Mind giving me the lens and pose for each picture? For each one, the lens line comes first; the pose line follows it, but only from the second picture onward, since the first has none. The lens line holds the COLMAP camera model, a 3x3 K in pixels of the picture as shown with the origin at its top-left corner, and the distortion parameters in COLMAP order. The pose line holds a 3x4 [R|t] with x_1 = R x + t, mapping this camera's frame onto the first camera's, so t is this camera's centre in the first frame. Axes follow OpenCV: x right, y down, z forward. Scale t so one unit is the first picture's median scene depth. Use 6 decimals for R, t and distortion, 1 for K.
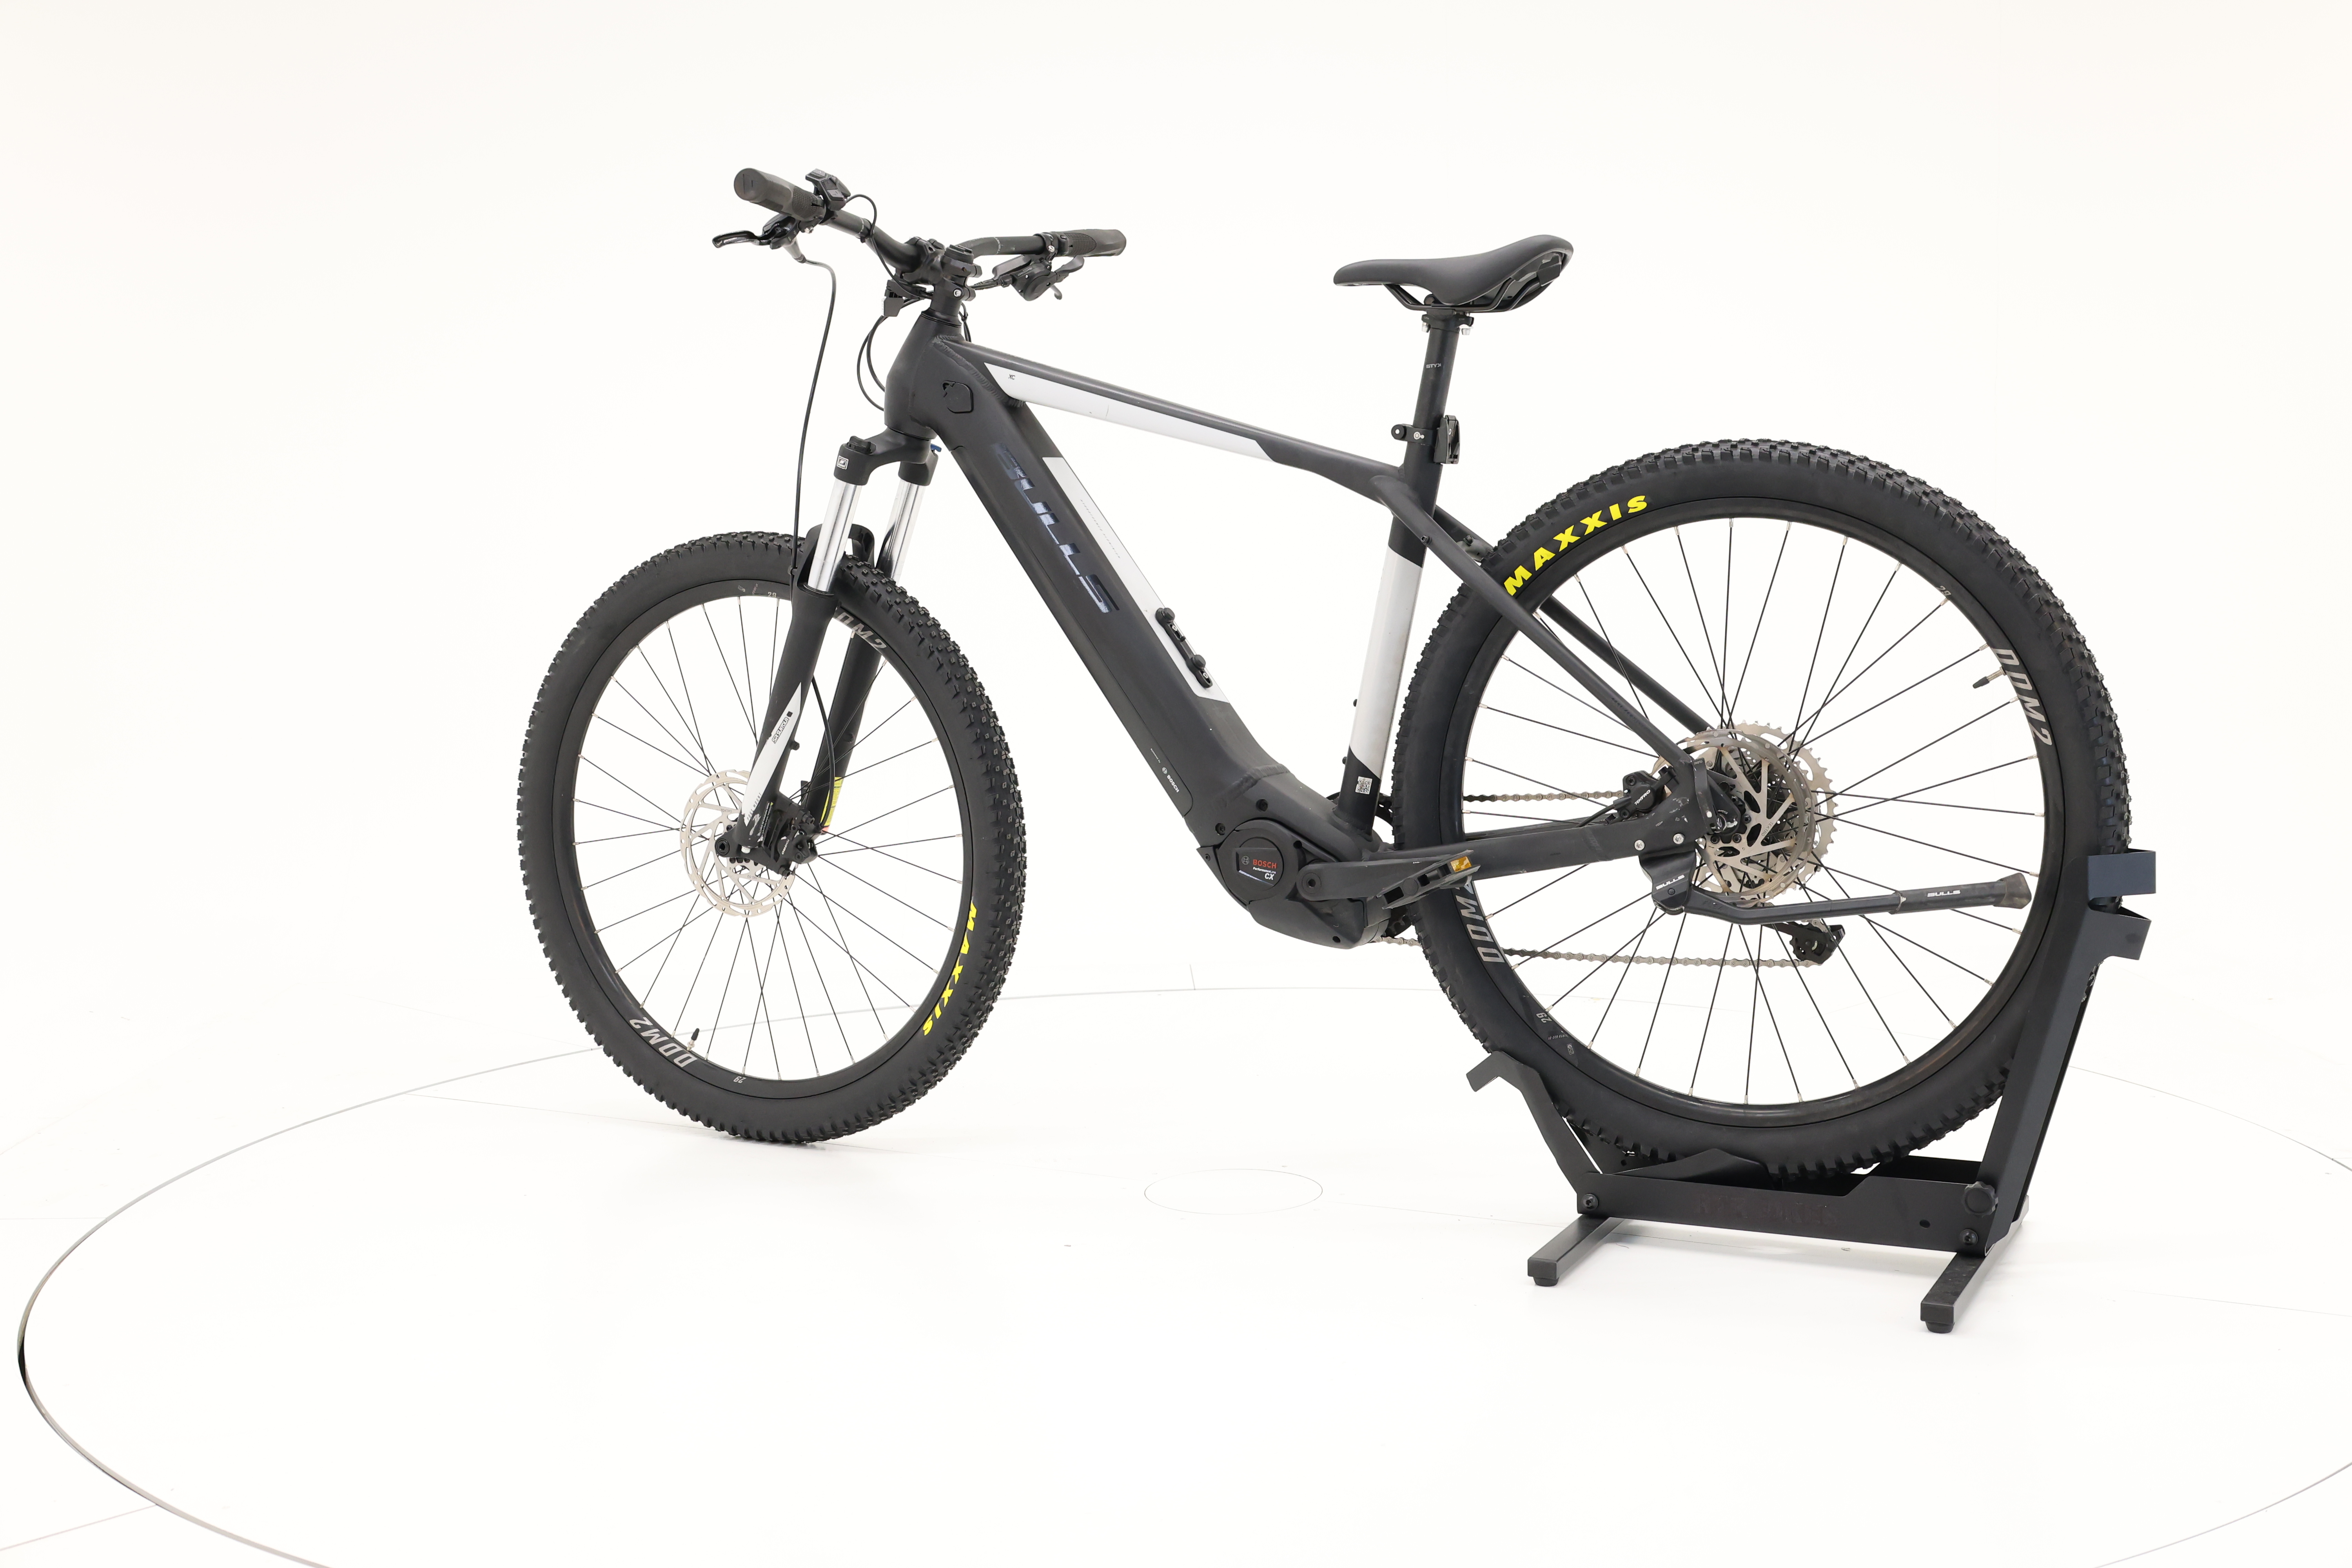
lens RADIAL K [[2655.0, 0, 1186.6], [0, 2655.0, 785.2], [0, 0, 1]] dist [0.027098, 0.000000]
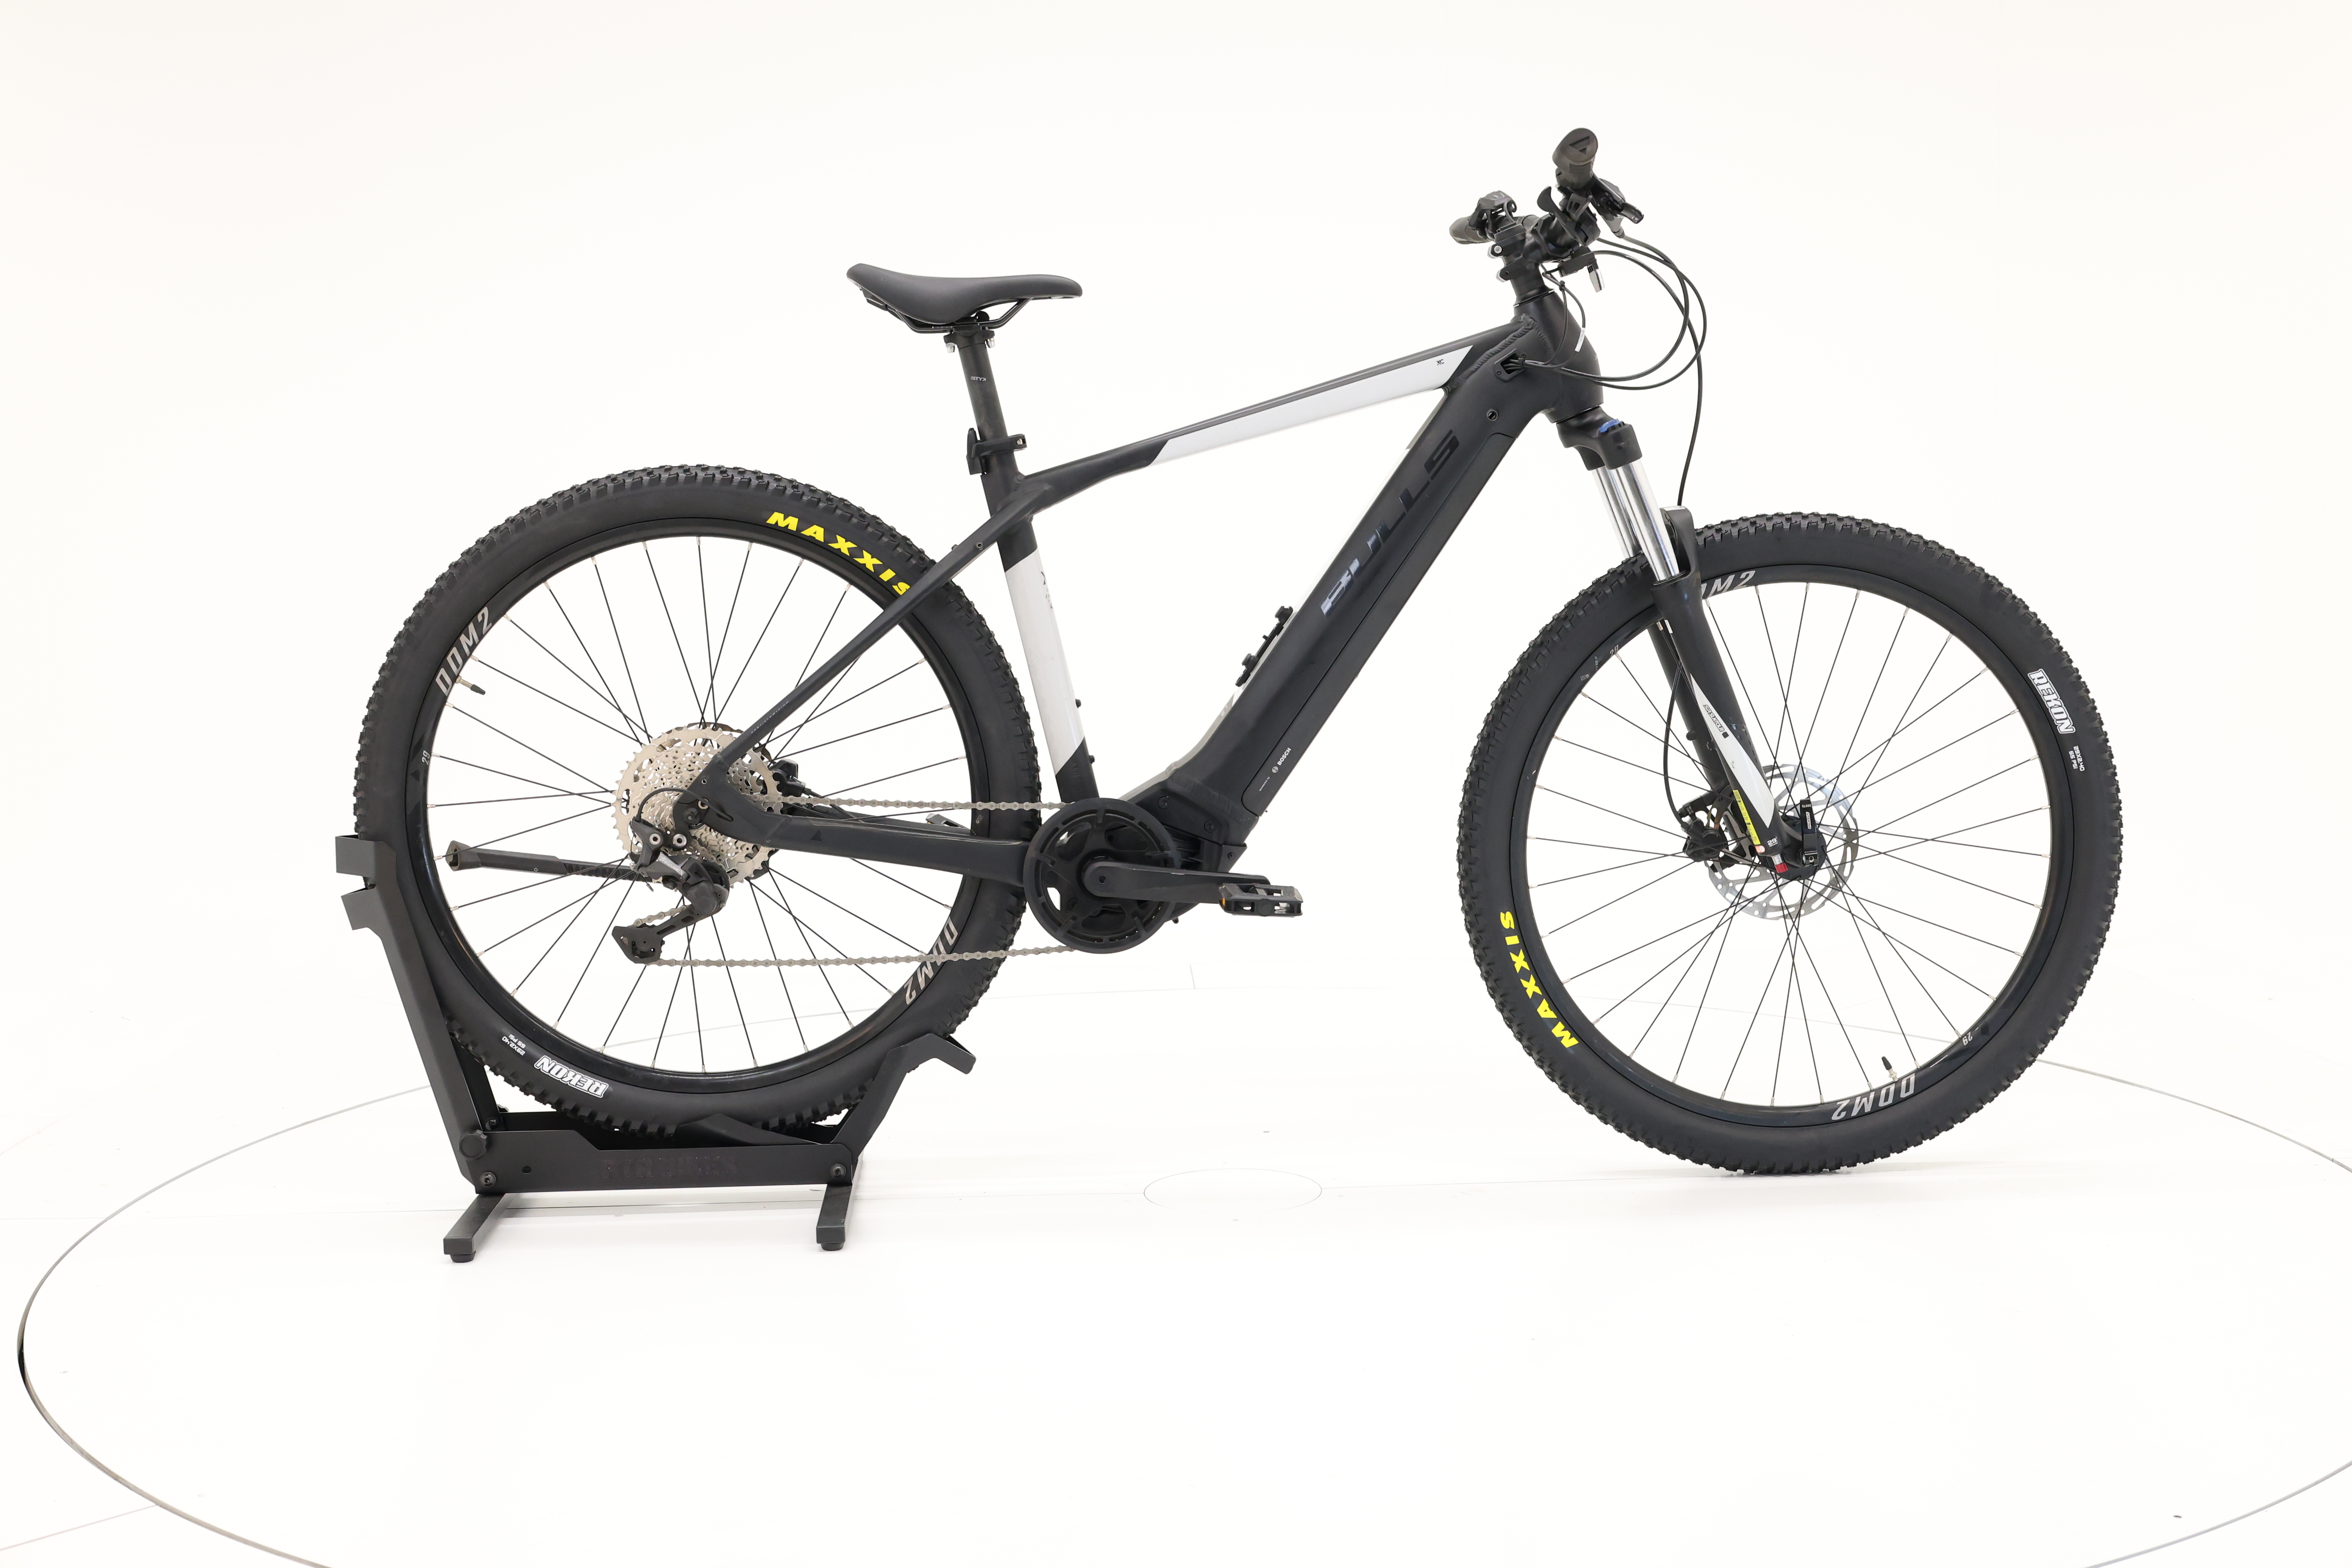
lens RADIAL K [[2655.0, 0, 1180.9], [0, 2655.0, 785.5], [0, 0, 1]] dist [0.027098, 0.000000]
pose [[-0.868224, 0.087833, -0.488336, 0.545160], [-0.015354, 0.978980, 0.203379, -0.213834], [0.495934, 0.184076, -0.848626, 1.938203]]
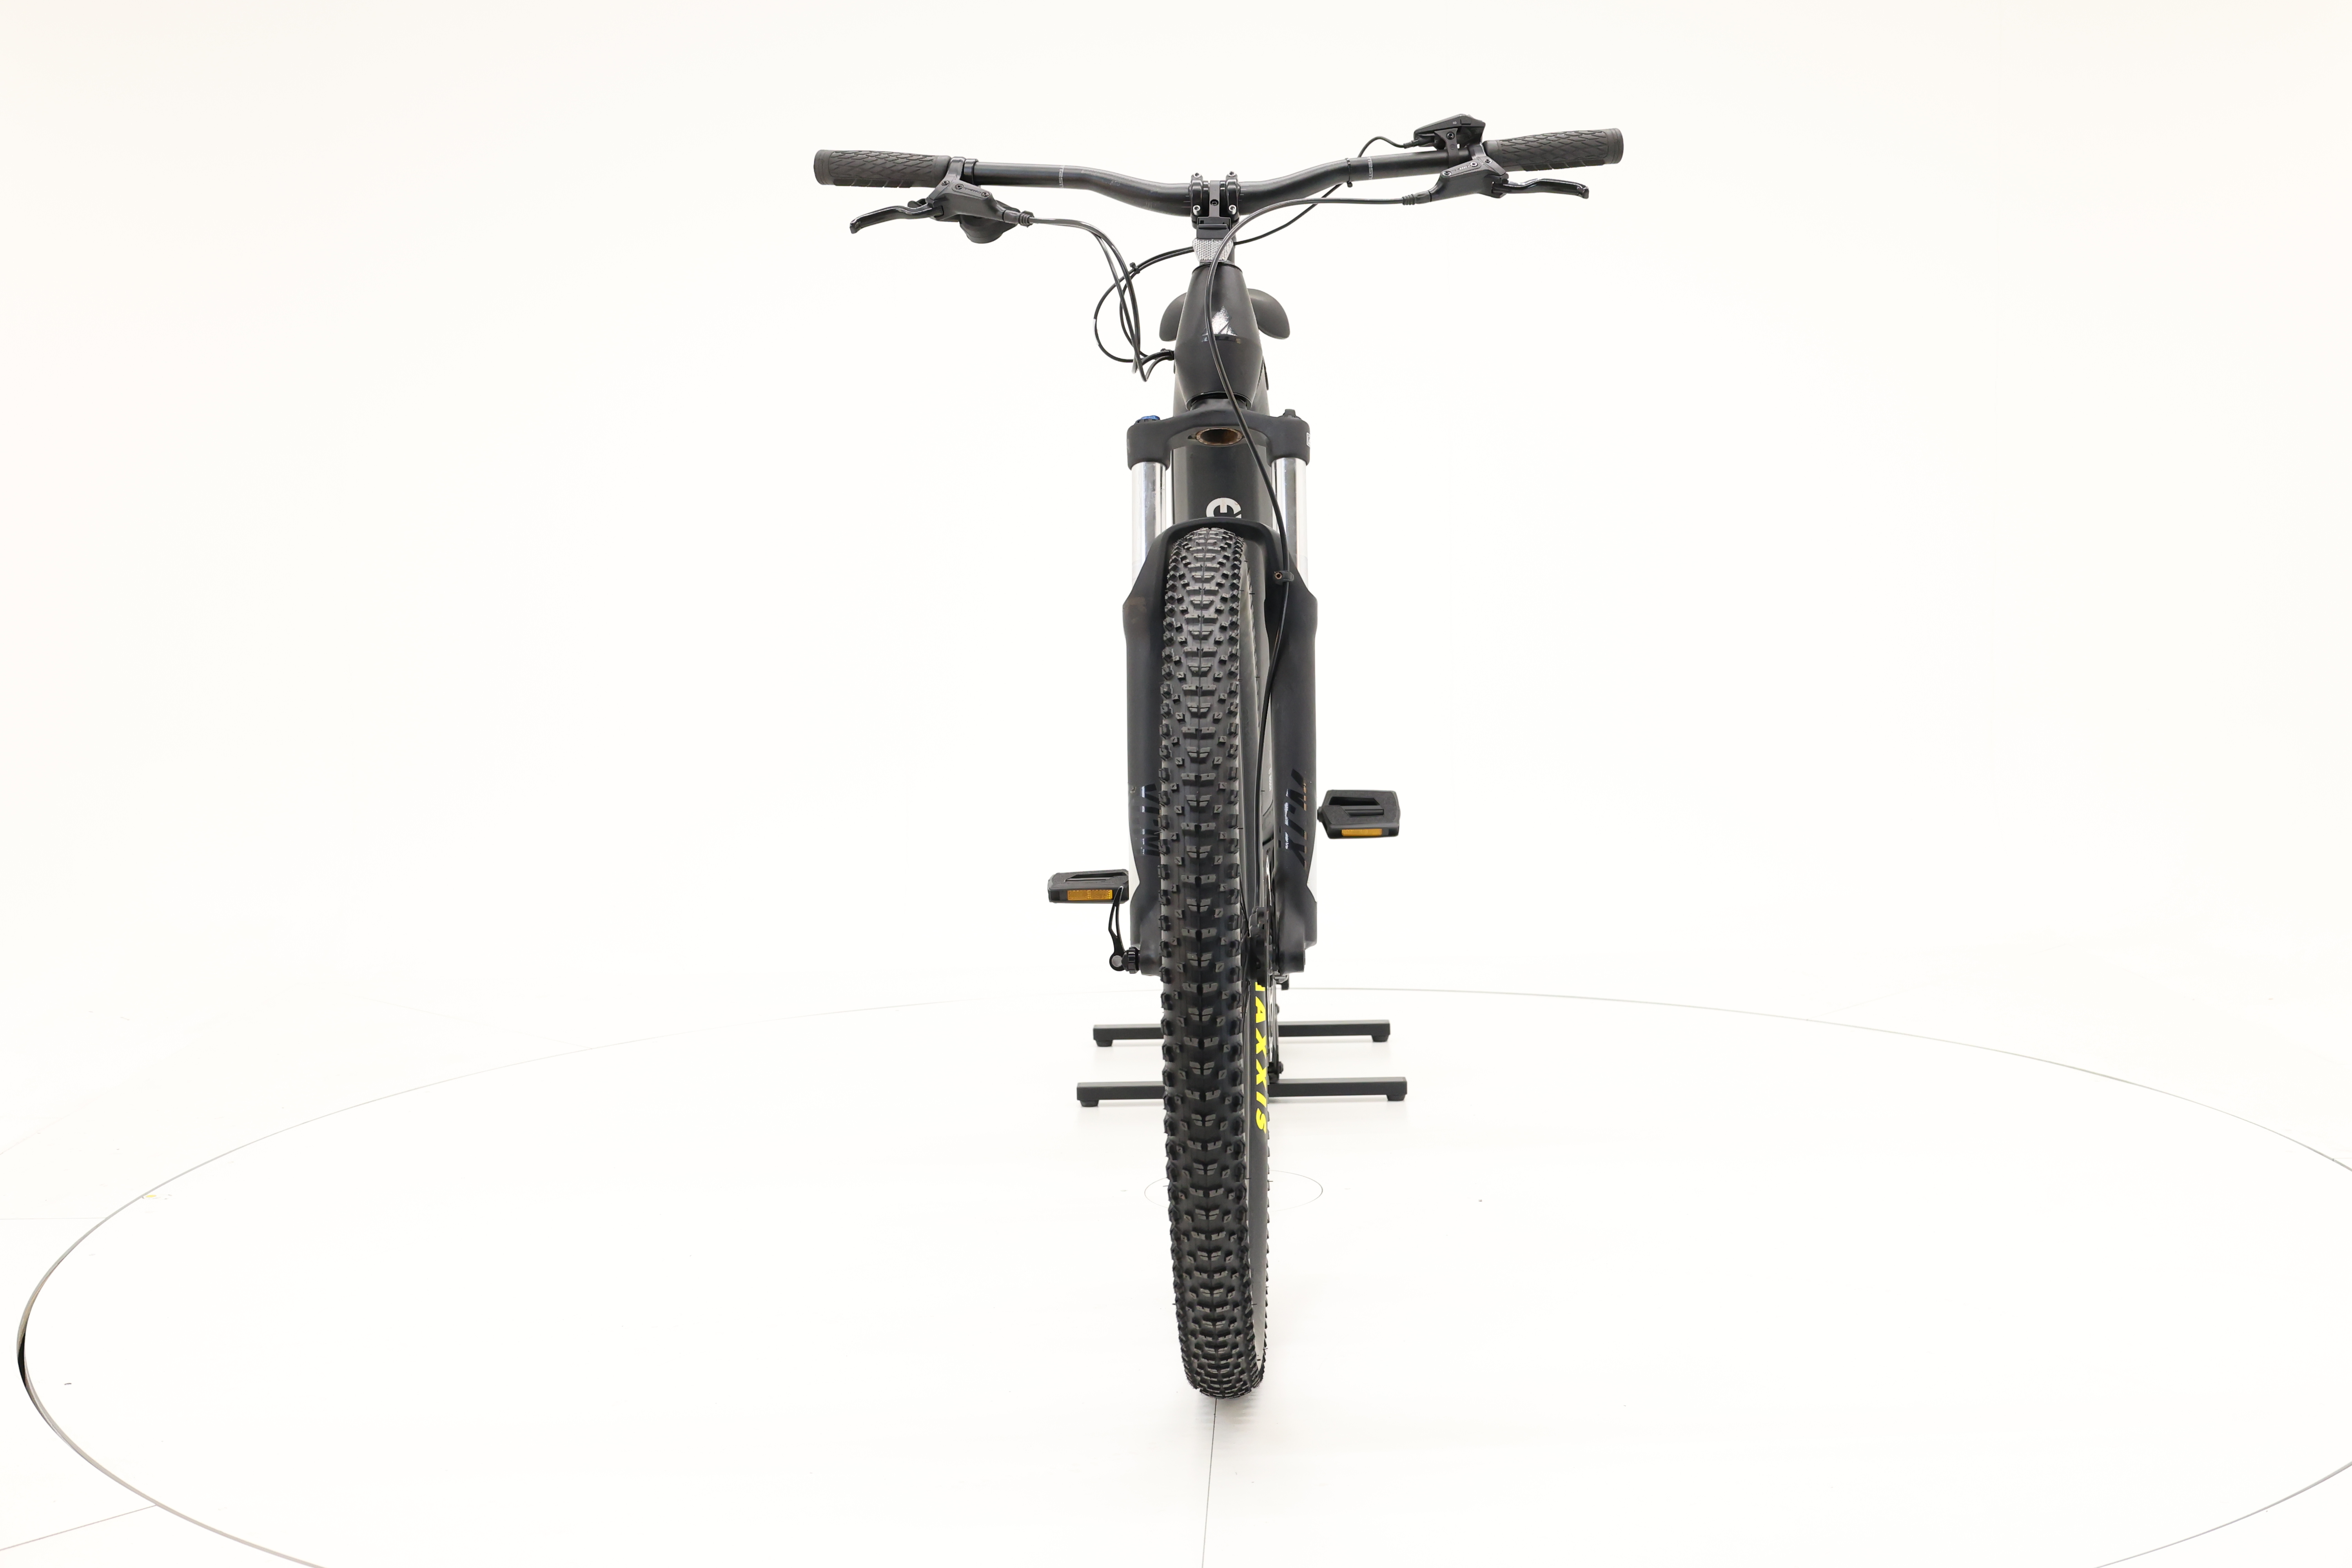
lens RADIAL K [[2655.0, 0, 1172.3], [0, 2655.0, 795.6], [0, 0, 1]] dist [0.027098, 0.000000]
pose [[-0.424055, -0.069313, 0.902980, -0.926344], [0.124278, 0.983180, 0.133833, -0.139539], [-0.897069, 0.168973, -0.408308, 1.502442]]
